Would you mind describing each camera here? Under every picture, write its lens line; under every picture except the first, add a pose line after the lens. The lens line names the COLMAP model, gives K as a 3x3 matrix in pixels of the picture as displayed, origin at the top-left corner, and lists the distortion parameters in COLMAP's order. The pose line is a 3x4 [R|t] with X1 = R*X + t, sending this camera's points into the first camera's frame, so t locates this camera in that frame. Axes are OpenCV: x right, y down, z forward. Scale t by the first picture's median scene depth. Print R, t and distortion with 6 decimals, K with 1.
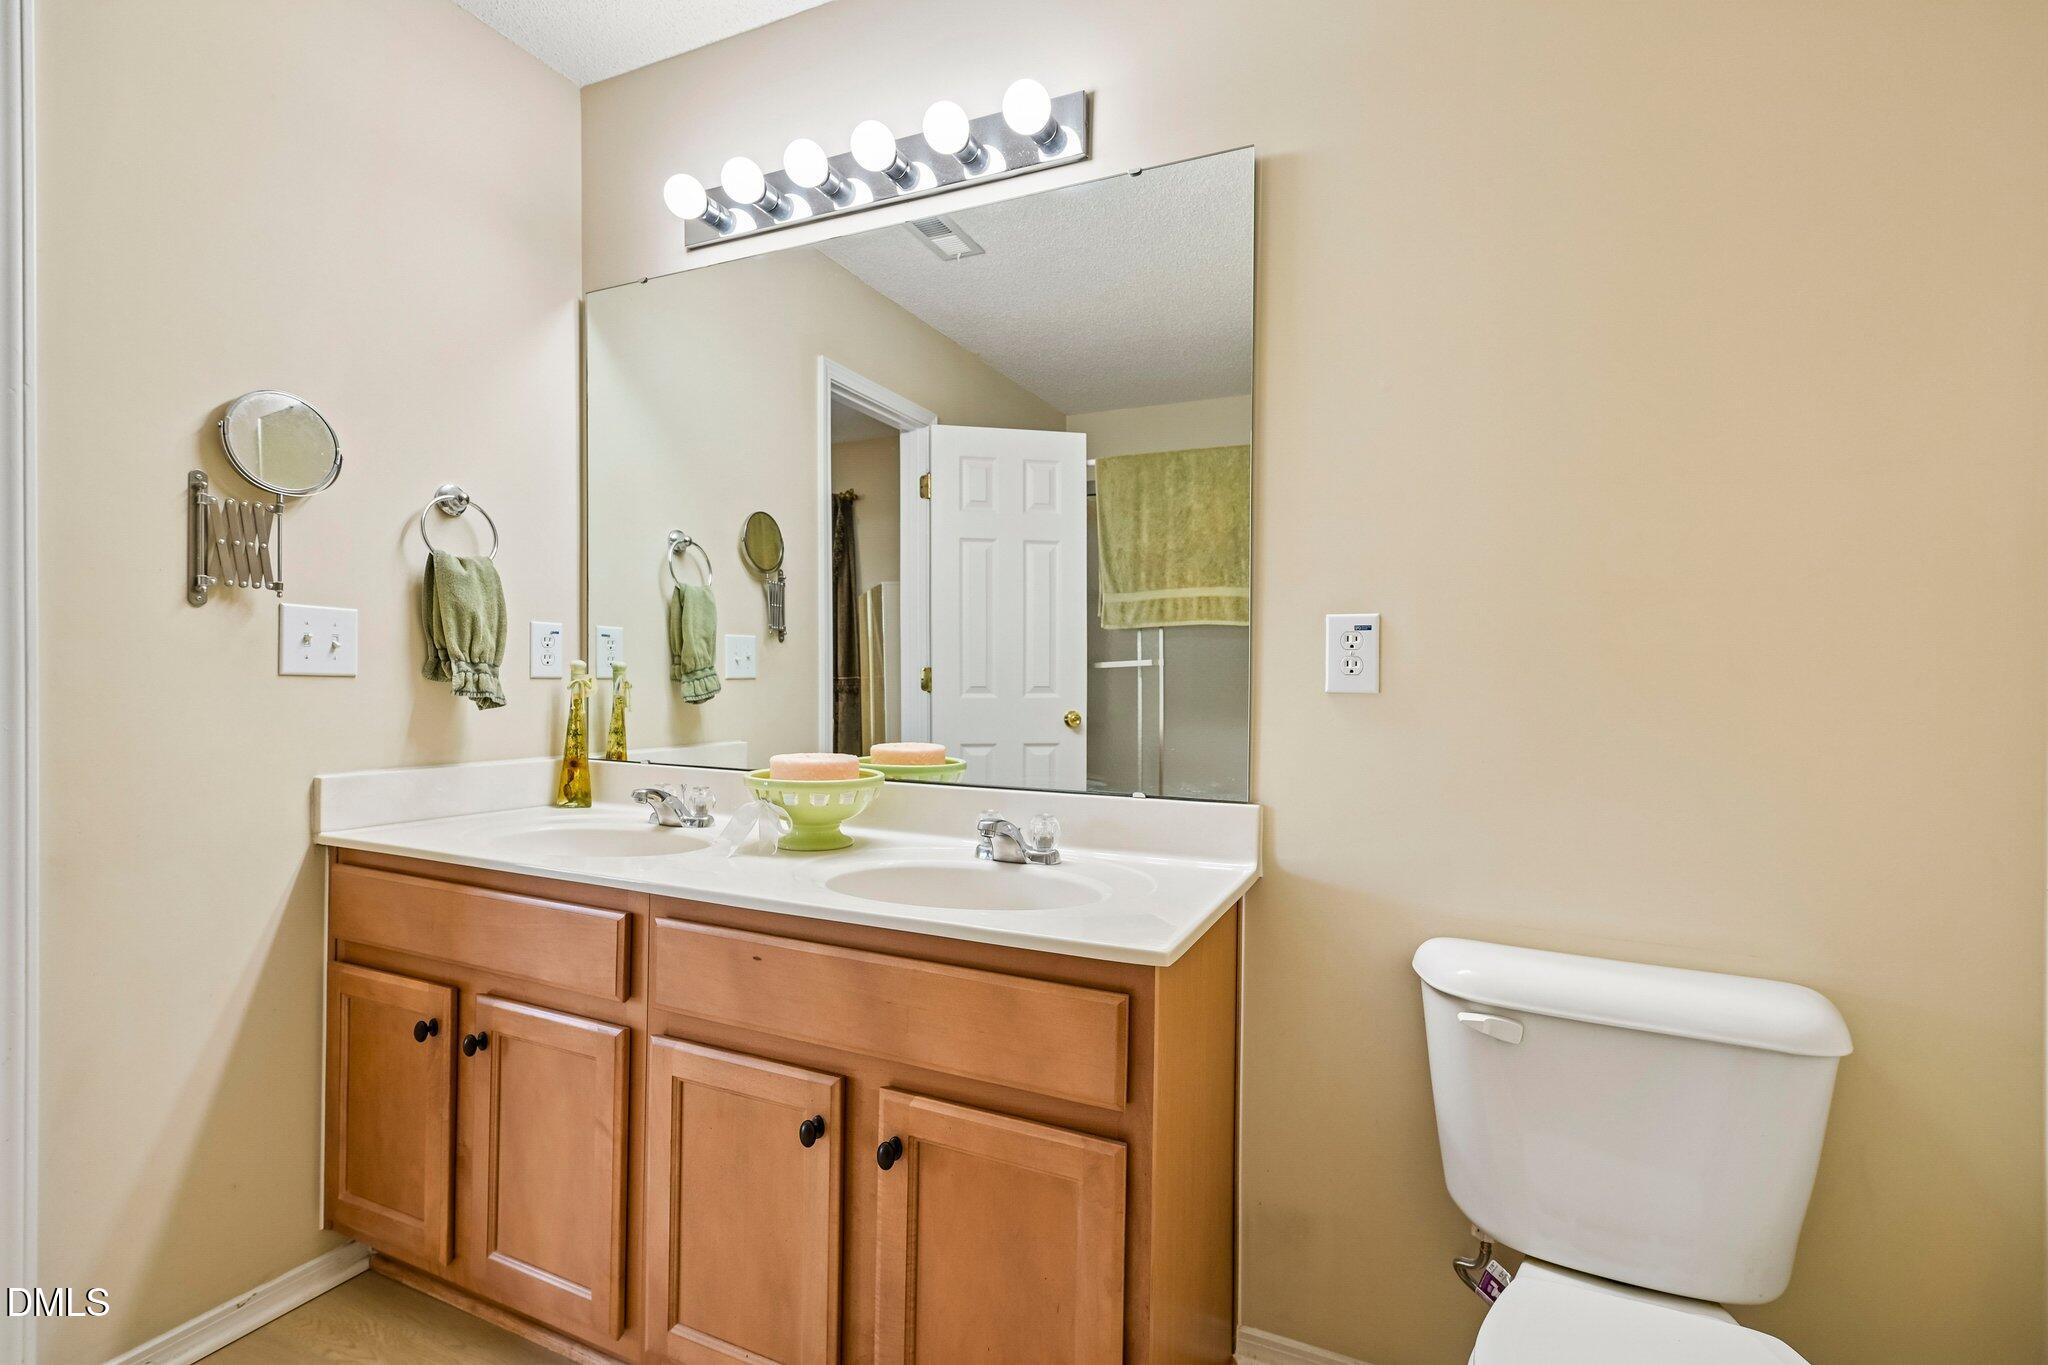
lens RADIAL K [[945.6, 0, 1024.1], [0, 945.6, 685.4], [0, 0, 1]] dist [0.002901, 0.000047]
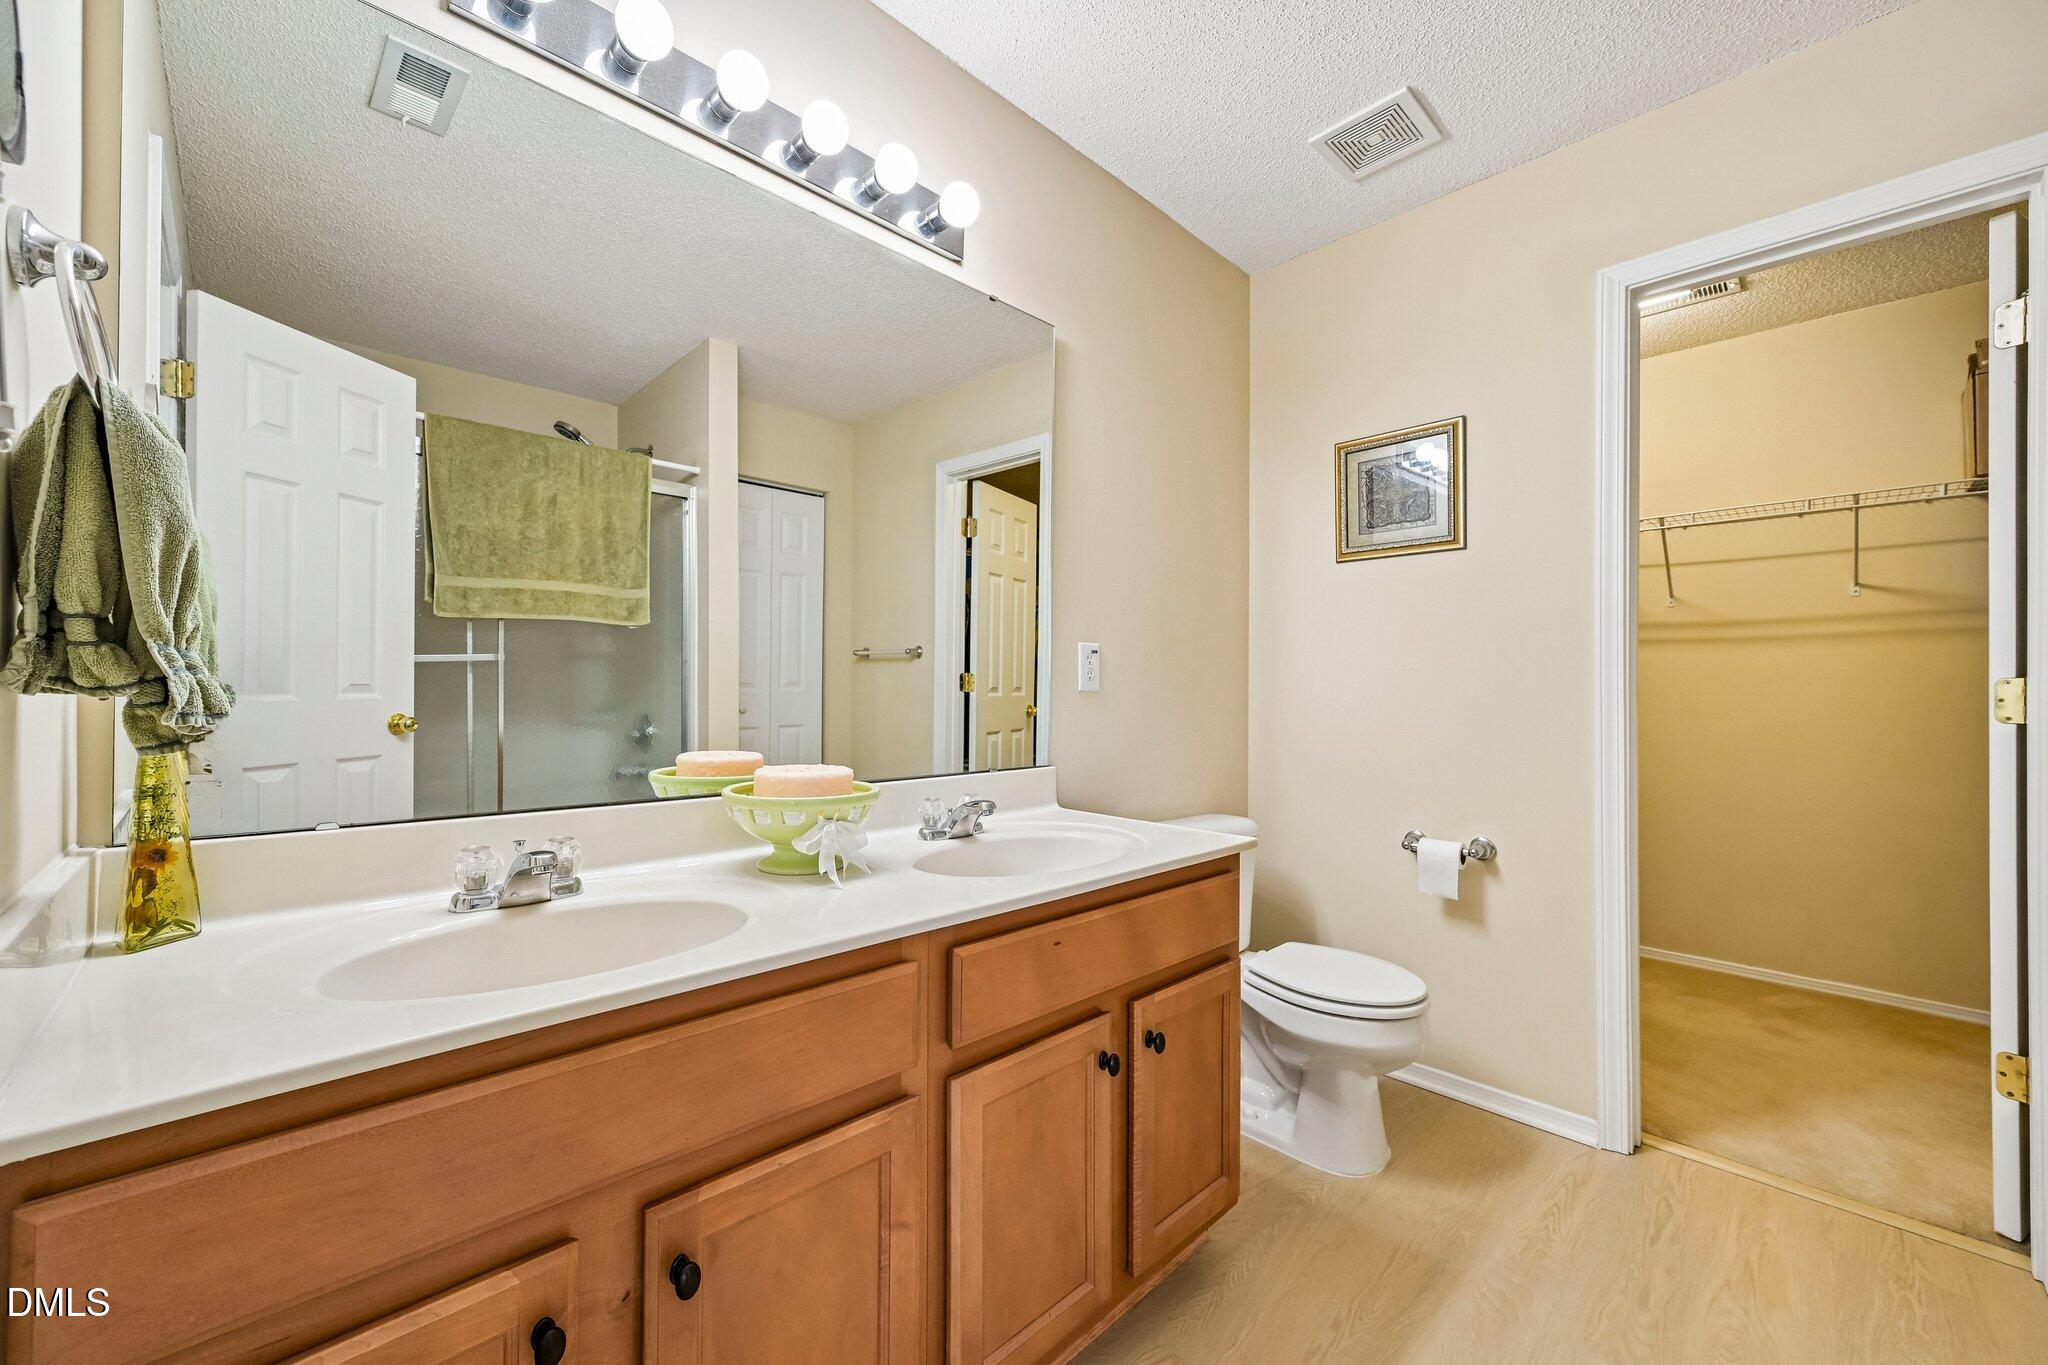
lens RADIAL K [[809.4, 0, 1015.8], [0, 809.4, 686.1], [0, 0, 1]] dist [-0.001207, -0.000185]
pose [[0.350382, -0.008812, 0.936565, -1.226564], [-0.003729, 0.999935, 0.010804, -0.018582], [-0.936599, -0.007278, 0.350327, 0.756594]]
